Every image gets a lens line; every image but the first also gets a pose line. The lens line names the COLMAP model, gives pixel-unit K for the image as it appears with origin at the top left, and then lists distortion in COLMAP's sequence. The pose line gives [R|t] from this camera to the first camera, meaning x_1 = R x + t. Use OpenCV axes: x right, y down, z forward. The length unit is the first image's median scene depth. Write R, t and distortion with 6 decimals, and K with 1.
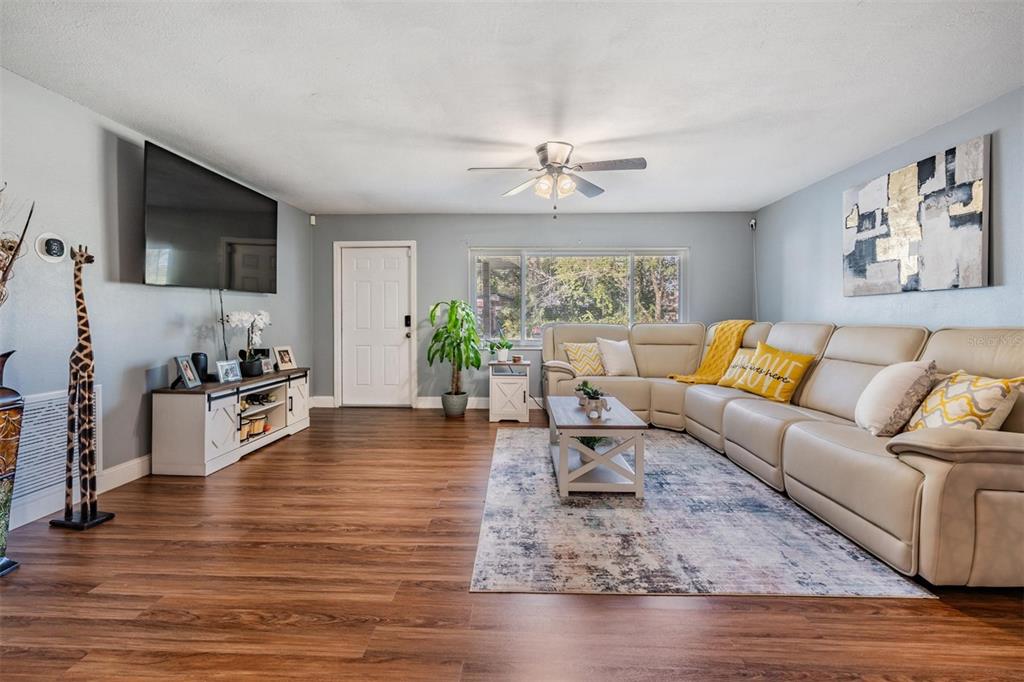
lens RADIAL K [[454.0, 0, 509.3], [0, 454.0, 325.0], [0, 0, 1]] dist [-0.000625, -0.000443]
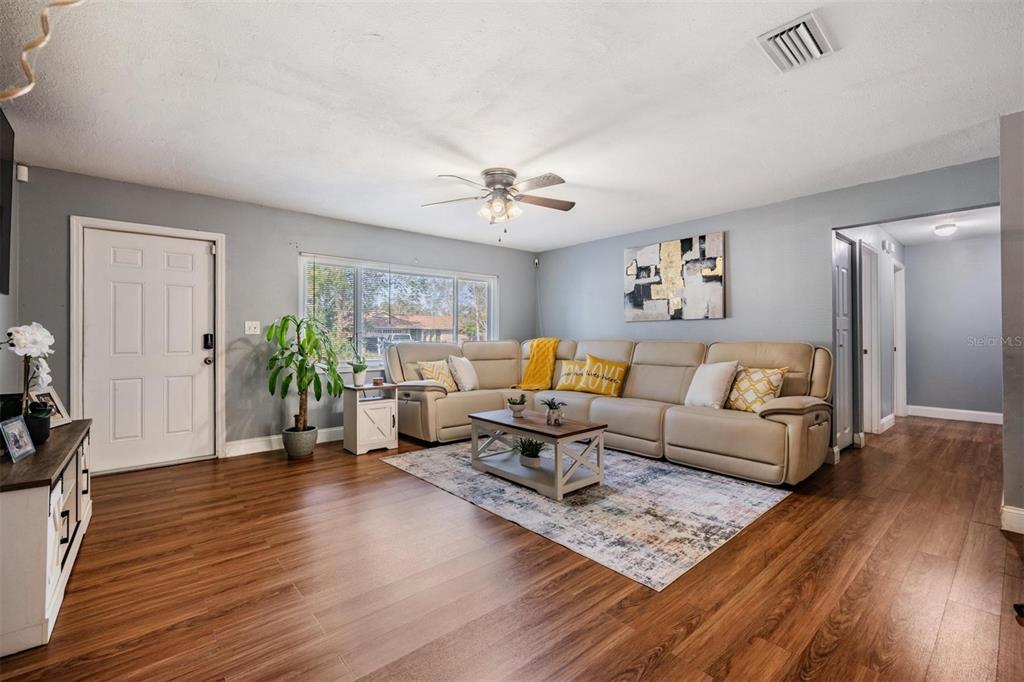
lens RADIAL K [[433.0, 0, 512.3], [0, 433.0, 337.2], [0, 0, 1]] dist [0.000089, -0.000123]
pose [[0.742881, -0.003028, 0.669417, -0.629446], [0.012592, 0.999876, -0.009450, -0.005146], [-0.669305, 0.015449, 0.742827, 0.283786]]
